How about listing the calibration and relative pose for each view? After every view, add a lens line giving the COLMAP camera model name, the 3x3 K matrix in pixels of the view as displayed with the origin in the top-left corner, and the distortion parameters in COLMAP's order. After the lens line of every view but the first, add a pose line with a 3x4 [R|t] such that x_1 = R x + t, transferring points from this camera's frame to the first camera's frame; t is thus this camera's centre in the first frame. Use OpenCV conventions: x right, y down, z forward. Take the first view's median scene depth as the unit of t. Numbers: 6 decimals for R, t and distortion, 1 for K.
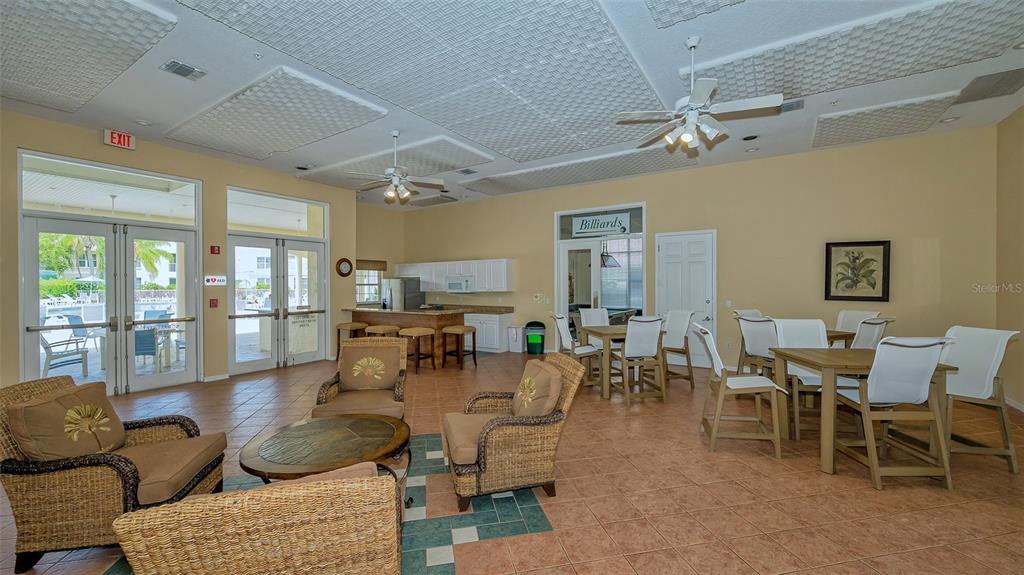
lens RADIAL K [[412.9, 0, 512.3], [0, 412.9, 288.2], [0, 0, 1]] dist [0.000040, -0.000029]
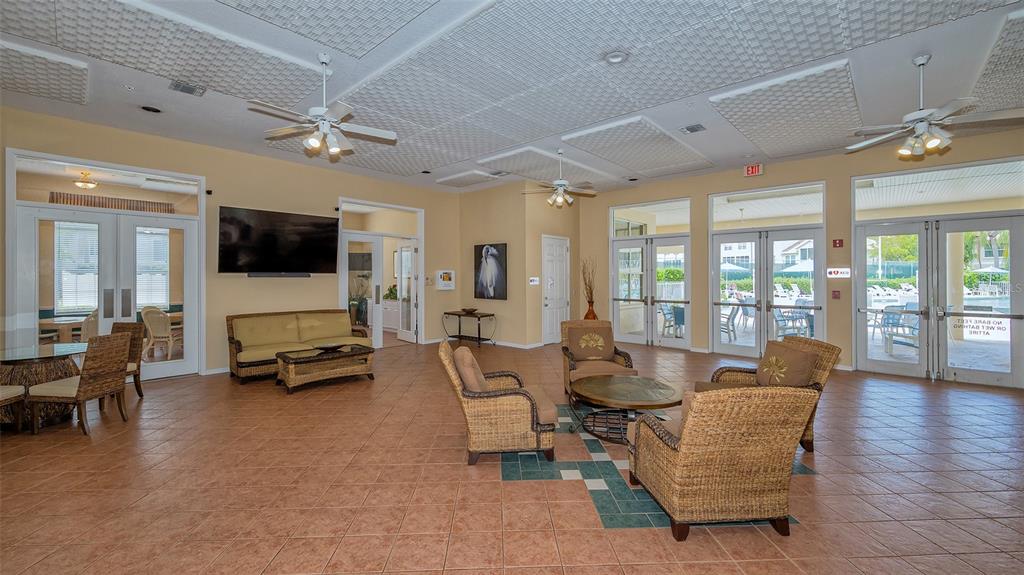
lens RADIAL K [[412.9, 0, 510.3], [0, 412.9, 278.2], [0, 0, 1]] dist [0.000040, -0.000029]
pose [[-0.172990, 0.006800, -0.984900, 0.391328], [-0.008240, 0.999931, 0.008351, -0.006559], [0.984889, 0.009560, -0.172922, 0.332196]]
